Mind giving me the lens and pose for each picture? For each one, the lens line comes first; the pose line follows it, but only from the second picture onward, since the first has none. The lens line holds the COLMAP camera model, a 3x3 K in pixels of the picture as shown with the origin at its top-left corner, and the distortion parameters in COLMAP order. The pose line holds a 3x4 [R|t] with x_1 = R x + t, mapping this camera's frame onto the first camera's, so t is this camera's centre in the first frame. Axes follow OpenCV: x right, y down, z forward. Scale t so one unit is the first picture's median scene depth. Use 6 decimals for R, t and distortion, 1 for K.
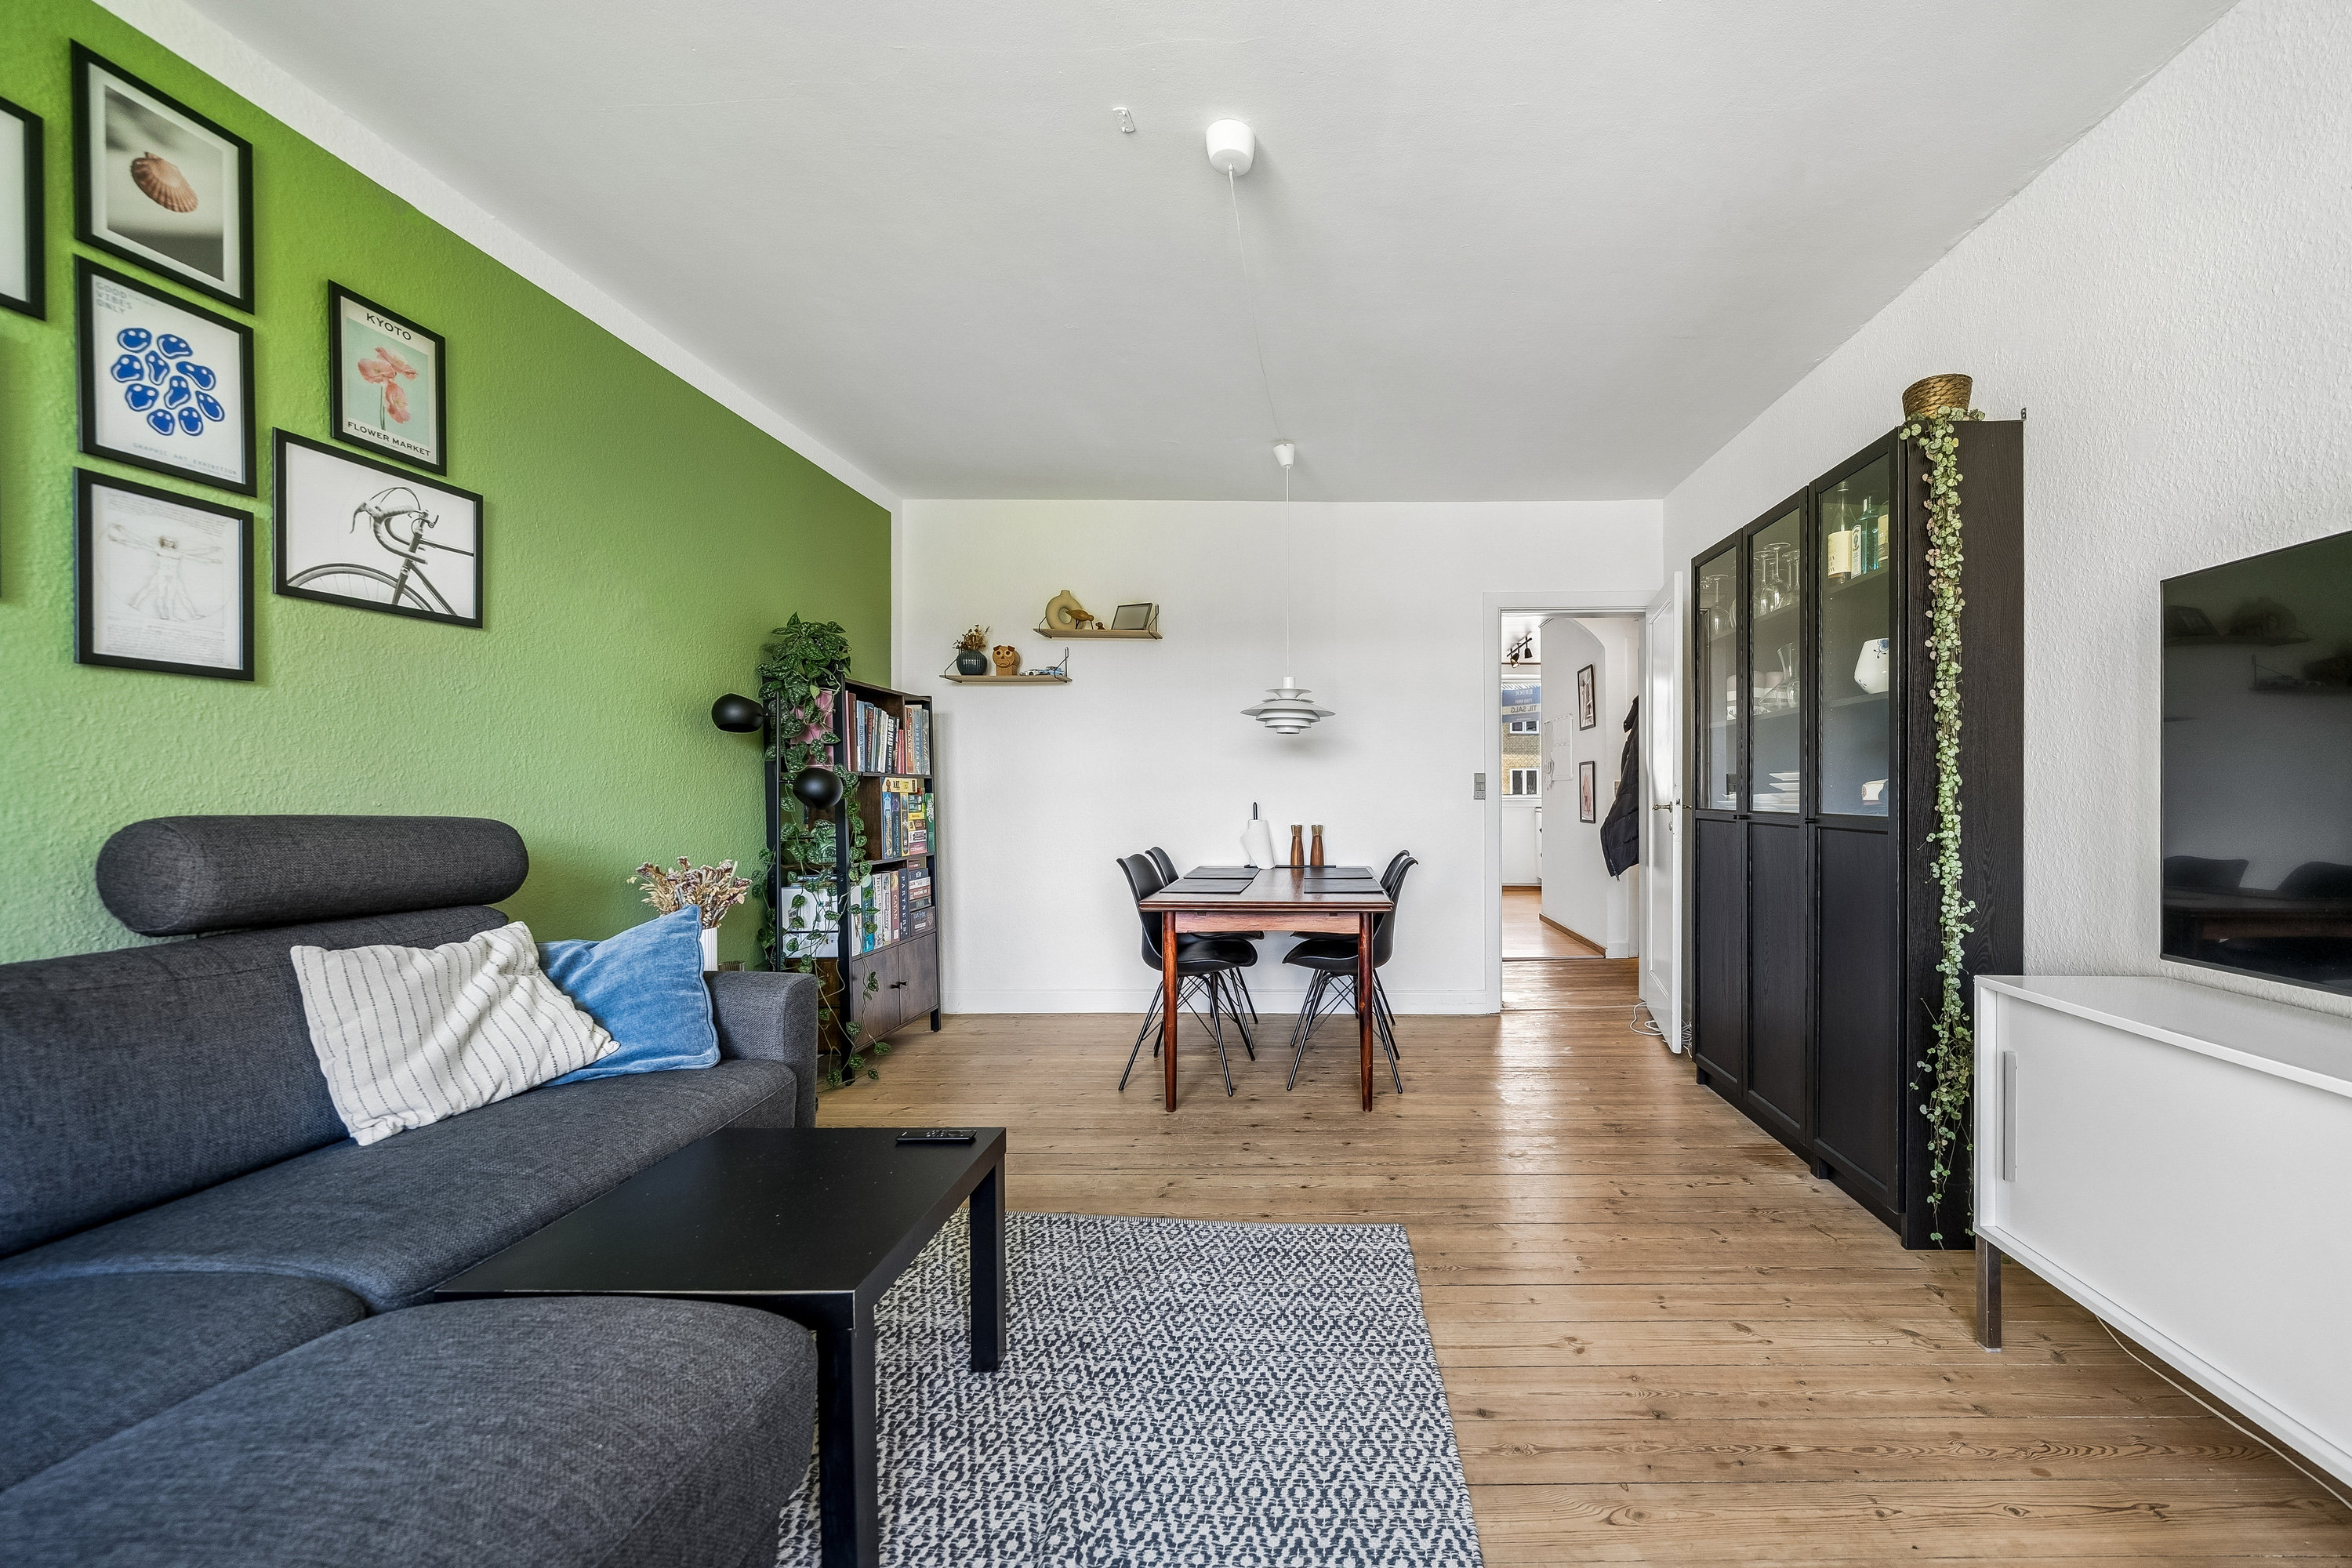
lens RADIAL K [[851.7, 0, 1308.9], [0, 851.7, 792.8], [0, 0, 1]] dist [-0.008417, 0.000189]
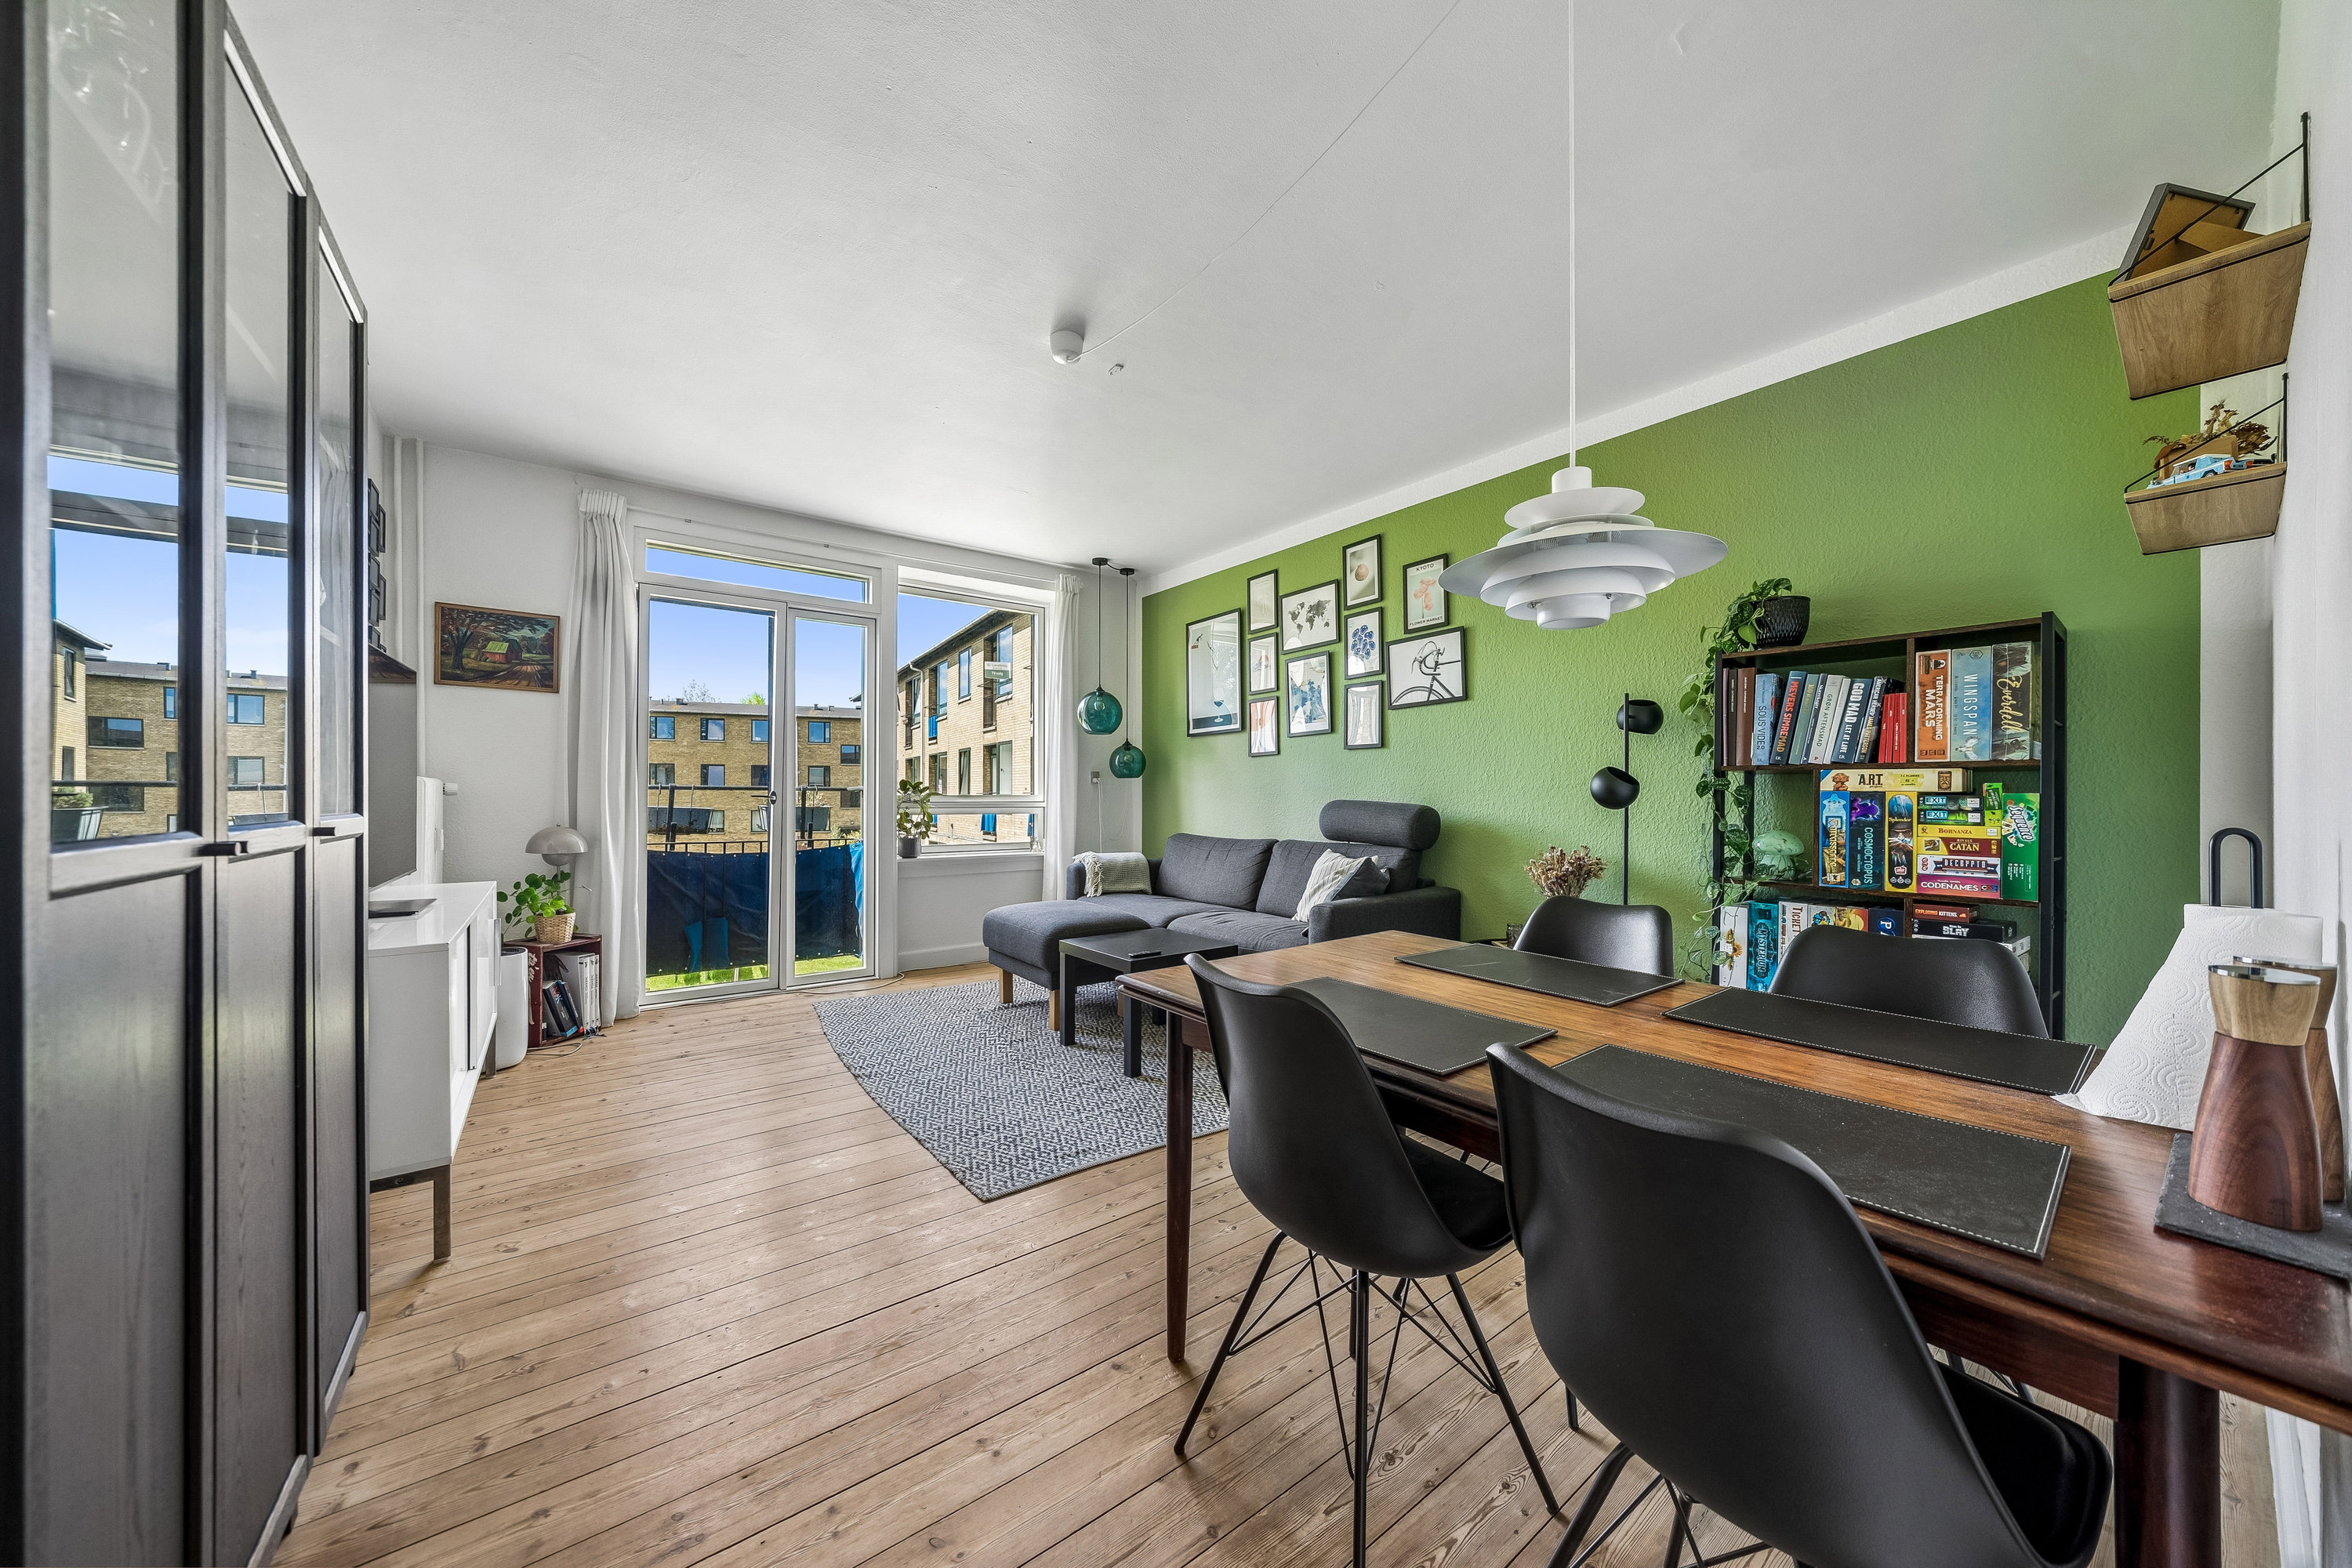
lens RADIAL K [[797.1, 0, 1180.6], [0, 797.1, 797.7], [0, 0, 1]] dist [-0.000564, -0.000009]
pose [[-0.781910, 0.002492, -0.623386, 0.592698], [-0.002261, 0.999974, 0.006833, 0.002439], [0.623387, 0.006752, -0.781884, 2.122133]]
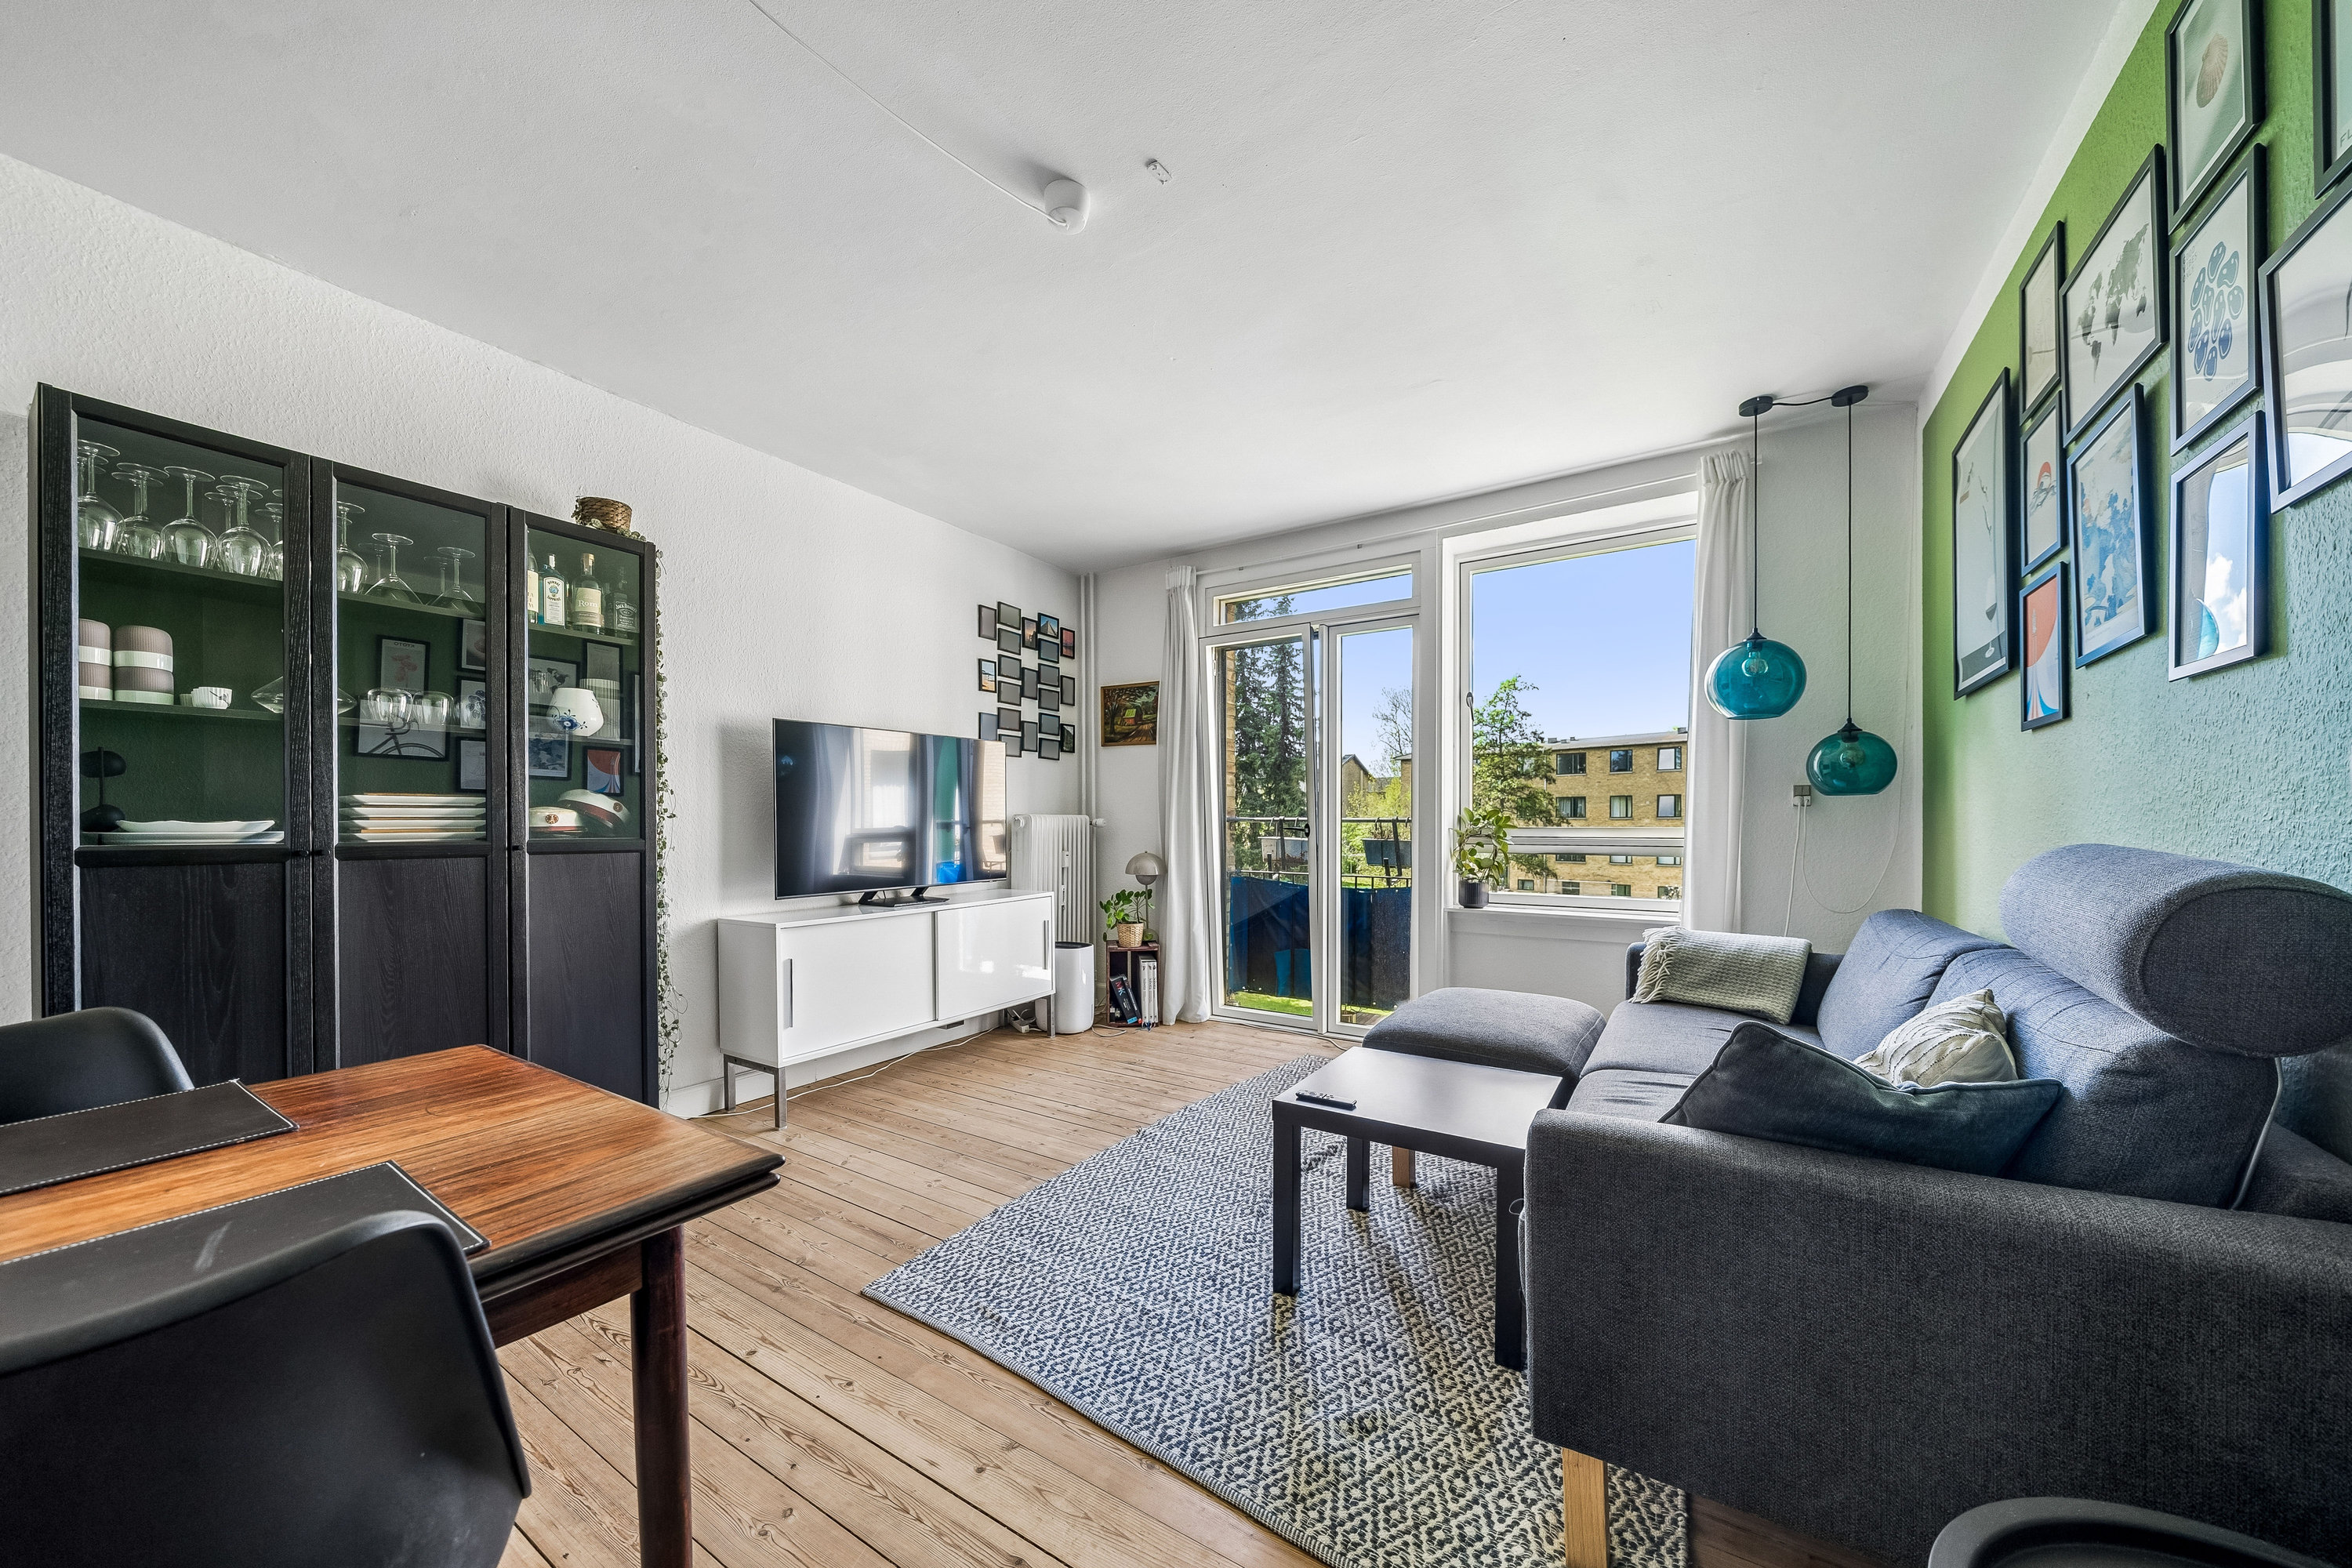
lens RADIAL K [[823.3, 0, 1171.7], [0, 823.3, 828.4], [0, 0, 1]] dist [-0.000803, -0.000004]
pose [[-0.852230, -0.000817, 0.523166, -0.725520], [0.003209, 0.999972, 0.006790, 0.000272], [-0.523157, 0.007465, -0.852204, 1.743853]]
